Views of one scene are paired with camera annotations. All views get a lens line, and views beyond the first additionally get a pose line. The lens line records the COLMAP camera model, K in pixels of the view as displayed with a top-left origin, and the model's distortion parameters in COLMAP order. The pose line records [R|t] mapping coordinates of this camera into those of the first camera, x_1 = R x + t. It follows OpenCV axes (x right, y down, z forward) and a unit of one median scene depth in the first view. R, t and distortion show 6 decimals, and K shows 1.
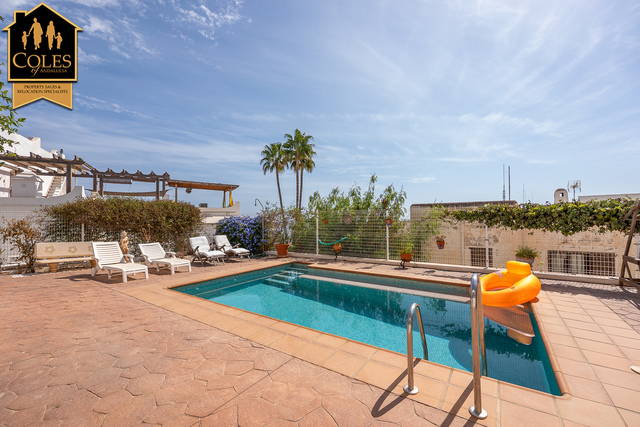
lens RADIAL K [[268.2, 0, 320.0], [0, 268.2, 213.5], [0, 0, 1]] dist [-0.001238, -0.000129]
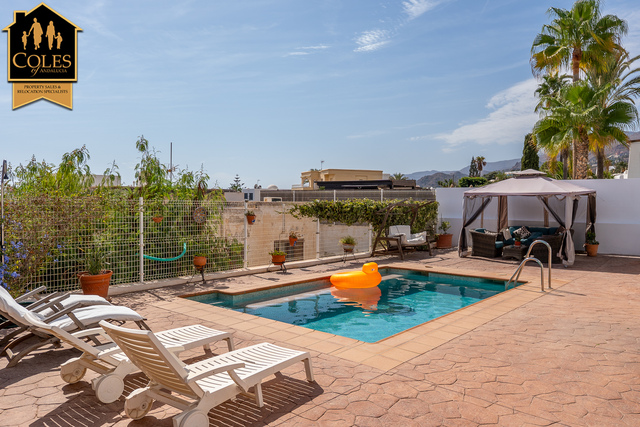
lens RADIAL K [[489.0, 0, 320.0], [0, 489.0, 213.5], [0, 0, 1]] dist [-0.000777, -0.000174]
pose [[0.108568, -0.003855, 0.994082, -0.817442], [-0.015800, 0.999859, 0.005602, 0.006582], [-0.993964, -0.016315, 0.108491, 0.492383]]
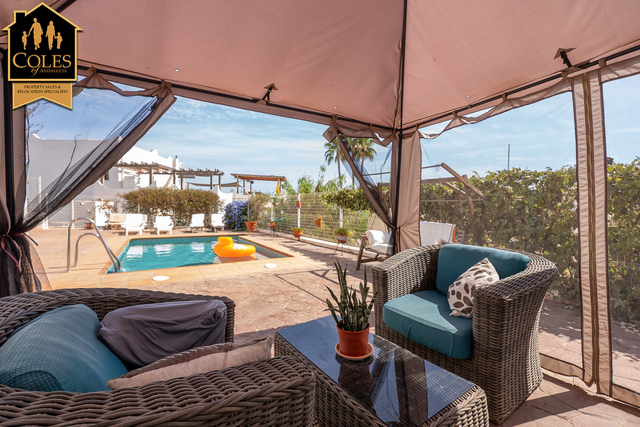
lens RADIAL K [[268.2, 0, 320.0], [0, 268.2, 213.5], [0, 0, 1]] dist [-0.001238, -0.000129]
pose [[0.909642, 0.026372, -0.414556, 0.637272], [-0.010242, 0.999103, 0.041085, 0.014940], [0.415267, -0.033126, 0.909096, -0.035506]]
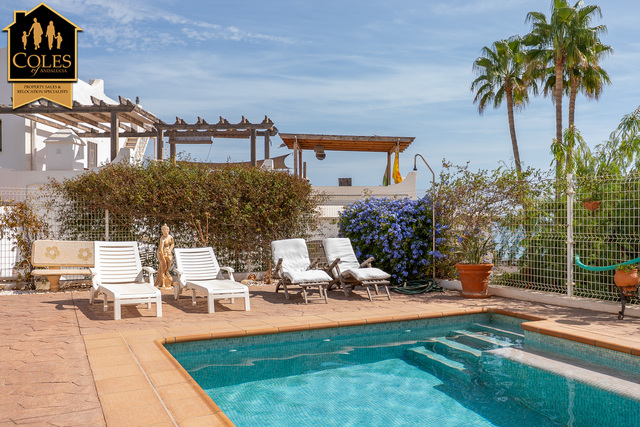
lens RADIAL K [[555.3, 0, 320.0], [0, 555.3, 213.5], [0, 0, 1]] dist [0.012093, -0.001015]
pose [[0.866966, 0.000190, -0.498368, 0.063332], [0.005572, 0.999934, 0.010074, 0.028321], [0.498337, -0.011511, 0.866907, 0.164546]]
